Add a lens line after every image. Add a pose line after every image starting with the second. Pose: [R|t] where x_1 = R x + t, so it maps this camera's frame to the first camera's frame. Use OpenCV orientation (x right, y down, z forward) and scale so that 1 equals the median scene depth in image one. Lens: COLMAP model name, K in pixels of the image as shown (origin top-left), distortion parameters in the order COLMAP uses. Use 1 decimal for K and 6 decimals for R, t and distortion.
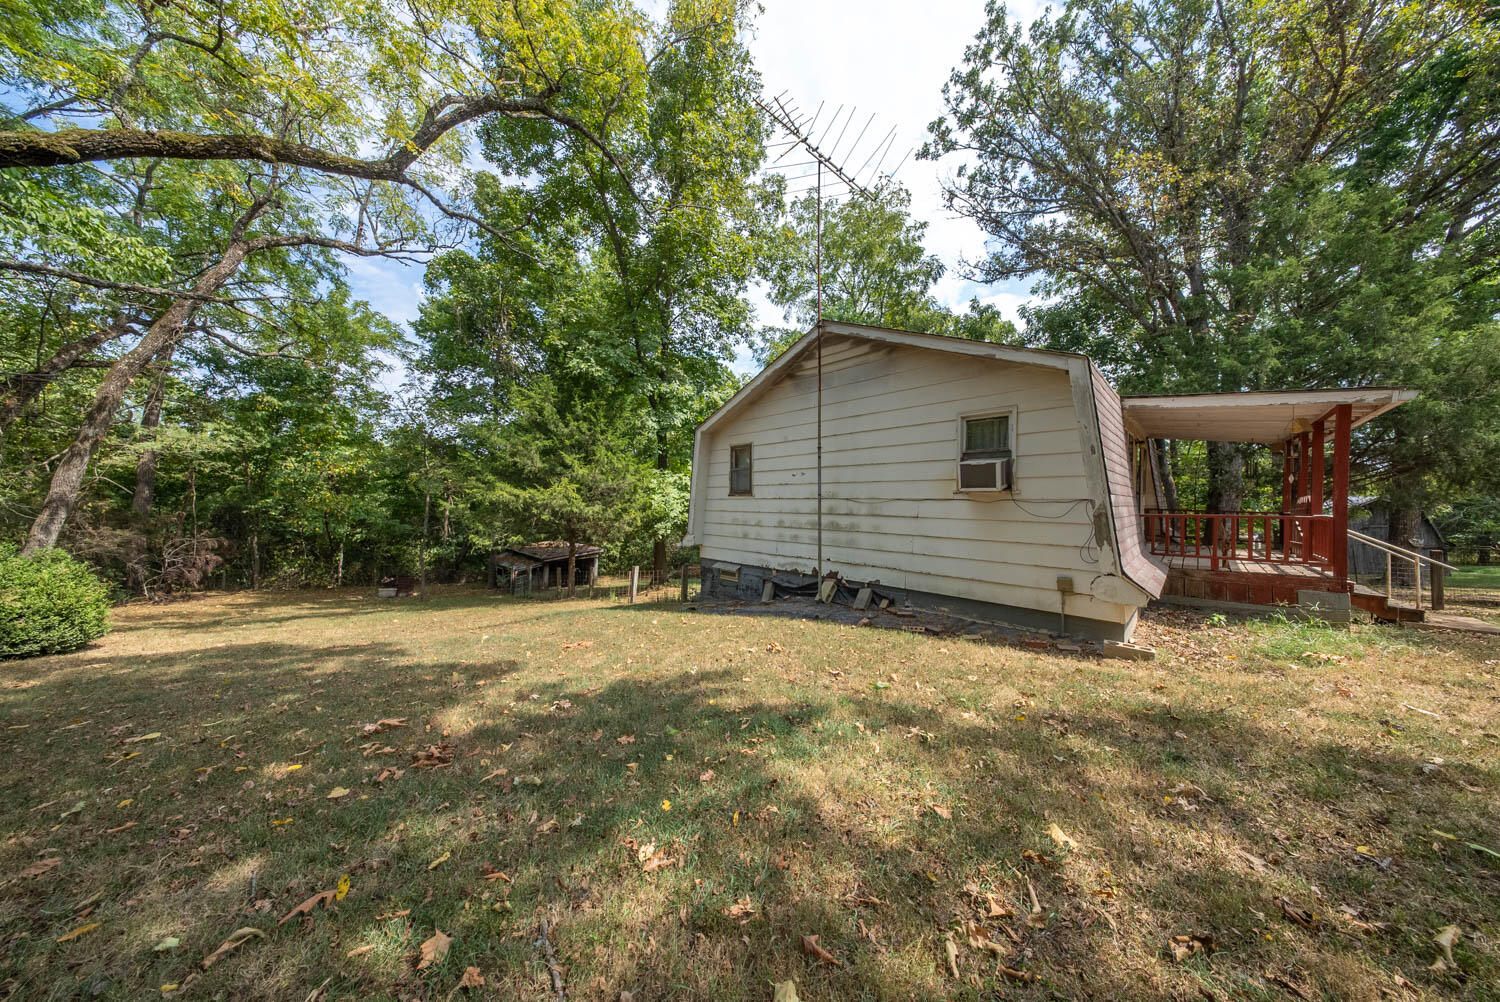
lens RADIAL K [[455.5, 0, 759.3], [0, 455.5, 507.6], [0, 0, 1]] dist [-0.001589, -0.000243]
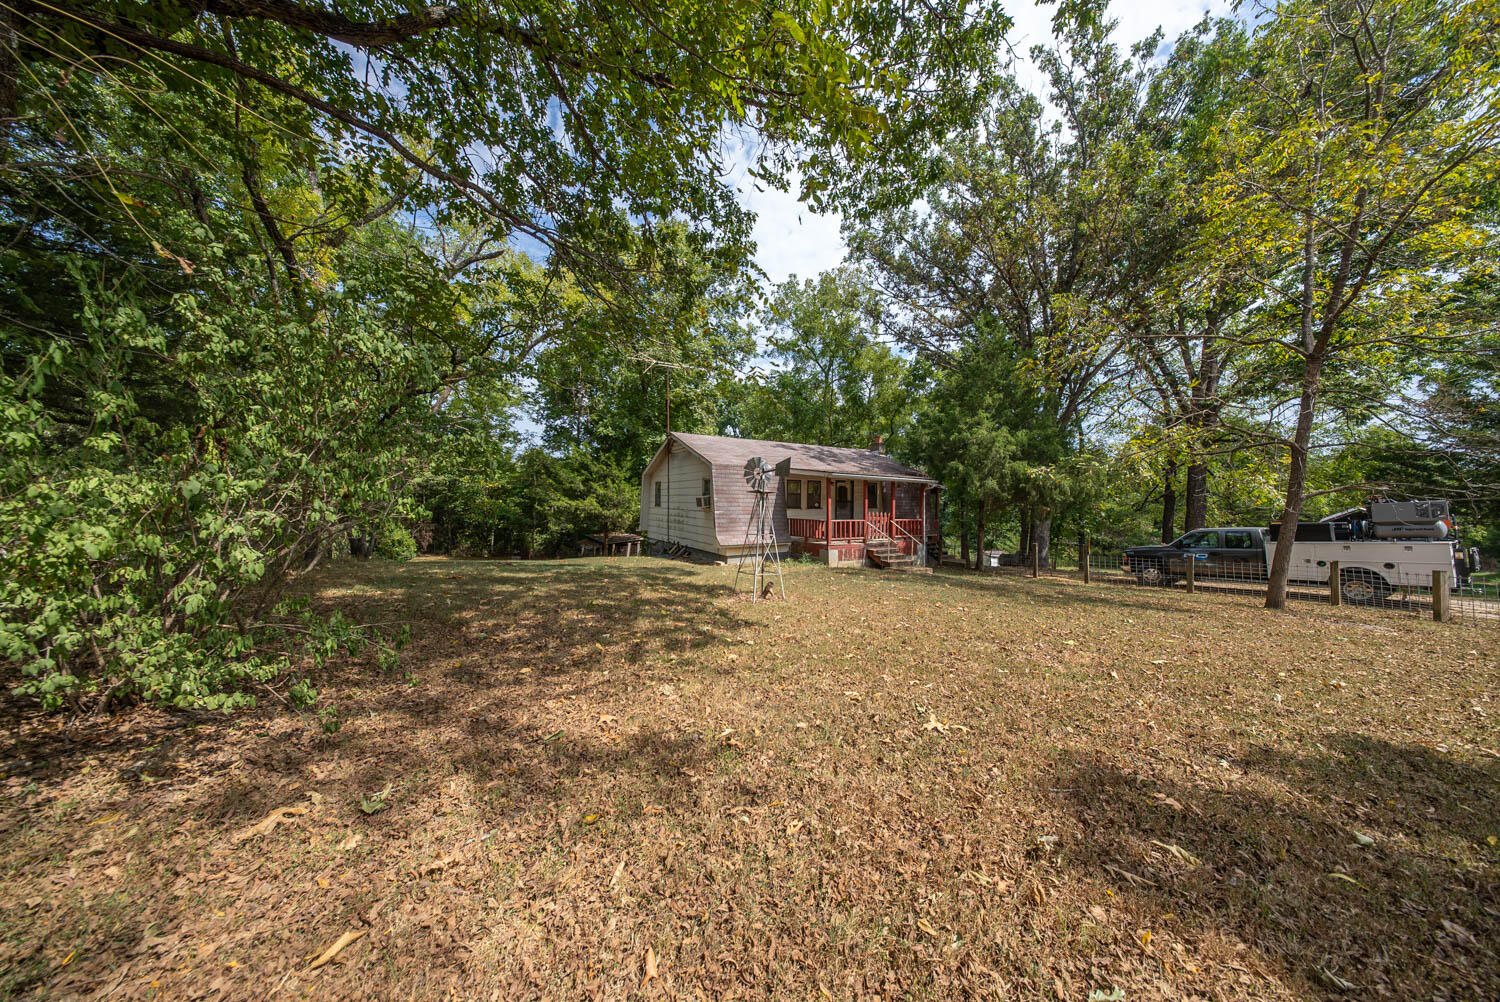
lens RADIAL K [[455.5, 0, 751.2], [0, 455.5, 499.5], [0, 0, 1]] dist [-0.001589, -0.000243]
pose [[0.975028, 0.002506, -0.222069, 0.311394], [-0.005886, 0.999877, -0.014561, -0.009915], [0.222005, 0.015505, 0.974922, -0.348219]]
